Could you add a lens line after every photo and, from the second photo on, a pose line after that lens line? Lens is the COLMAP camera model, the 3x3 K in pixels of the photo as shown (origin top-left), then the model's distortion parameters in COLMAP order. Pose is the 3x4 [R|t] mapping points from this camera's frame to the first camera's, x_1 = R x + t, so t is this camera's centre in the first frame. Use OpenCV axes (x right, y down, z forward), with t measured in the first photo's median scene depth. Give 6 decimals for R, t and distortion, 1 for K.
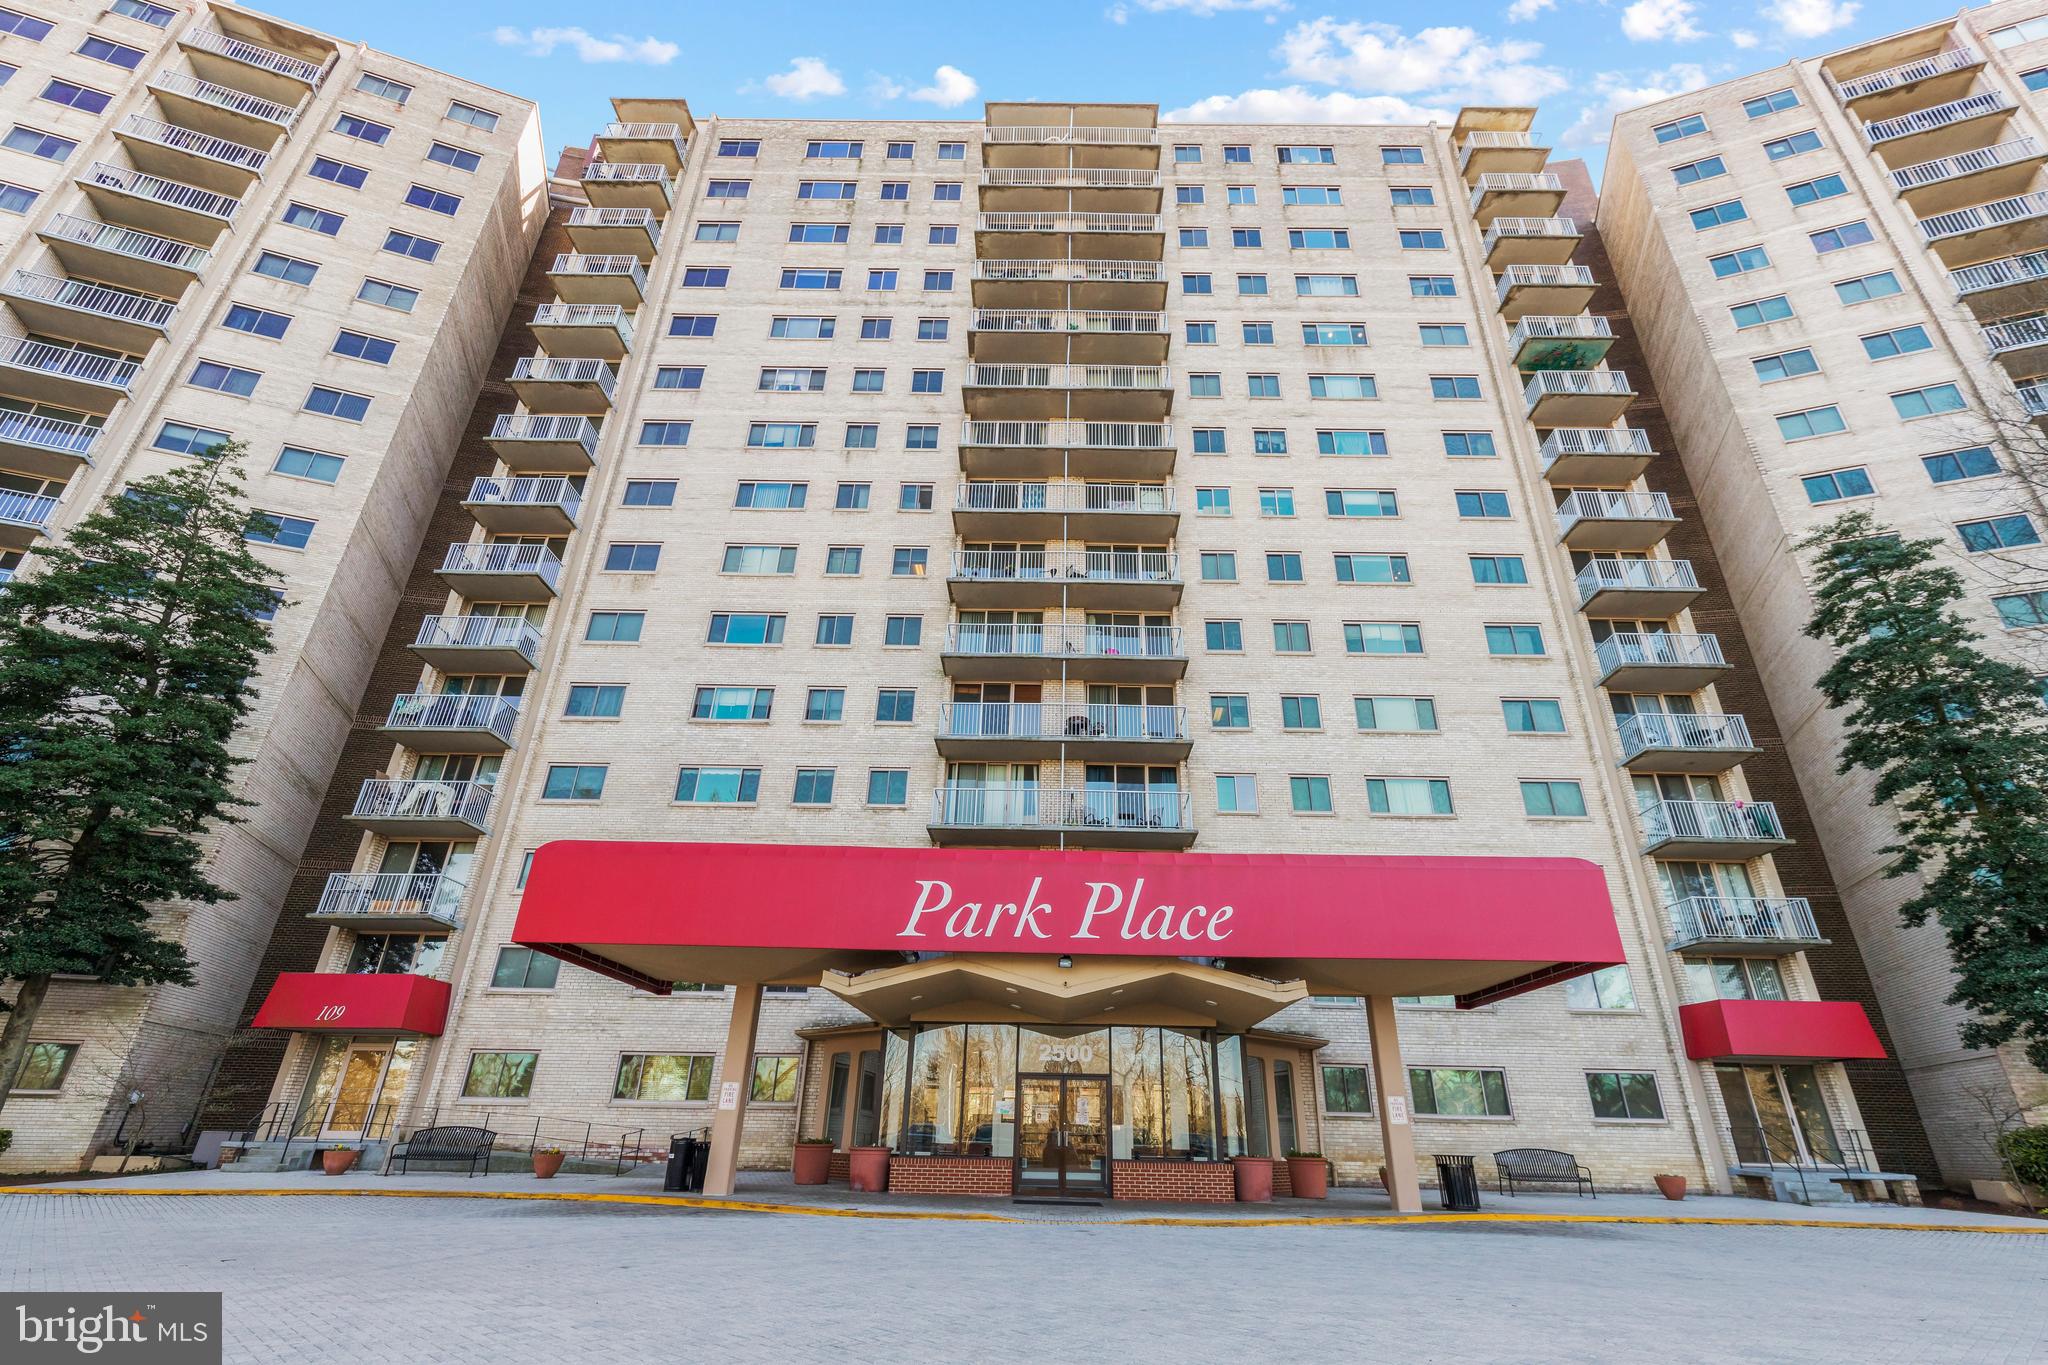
lens RADIAL K [[909.0, 0, 1044.8], [0, 909.0, 692.2], [0, 0, 1]] dist [0.009579, -0.001839]
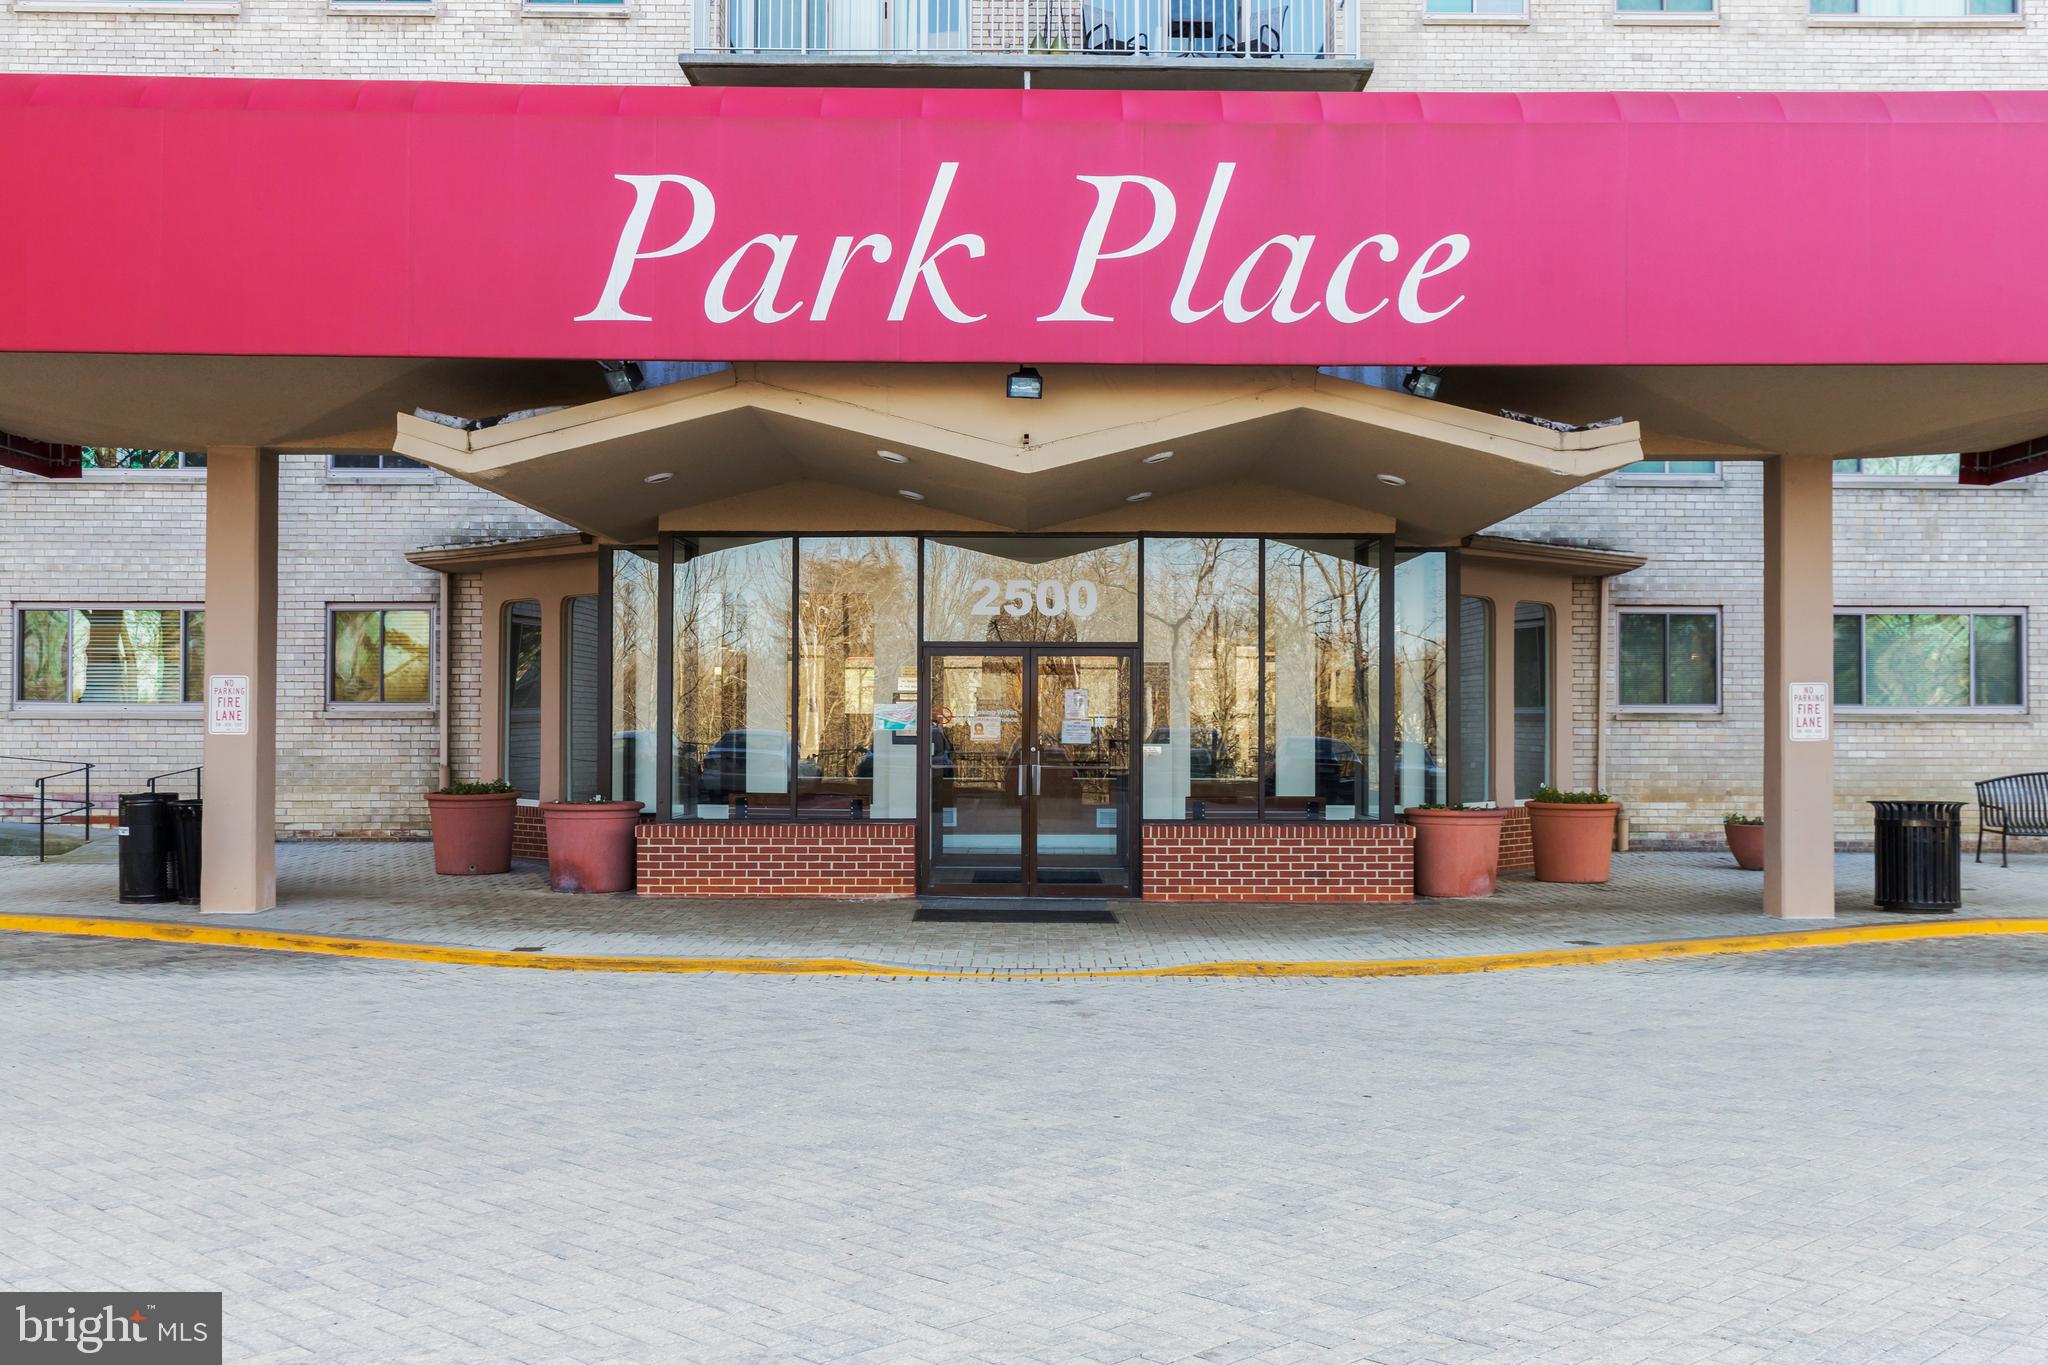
lens RADIAL K [[1948.1, 0, 1055.4], [0, 1948.1, 683.6], [0, 0, 1]] dist [0.004890, 0.000000]
pose [[0.999718, -0.015119, 0.018300, 0.014075], [0.006059, 0.907928, 0.419081, 0.050379], [-0.022951, -0.418852, 0.907764, 0.151100]]
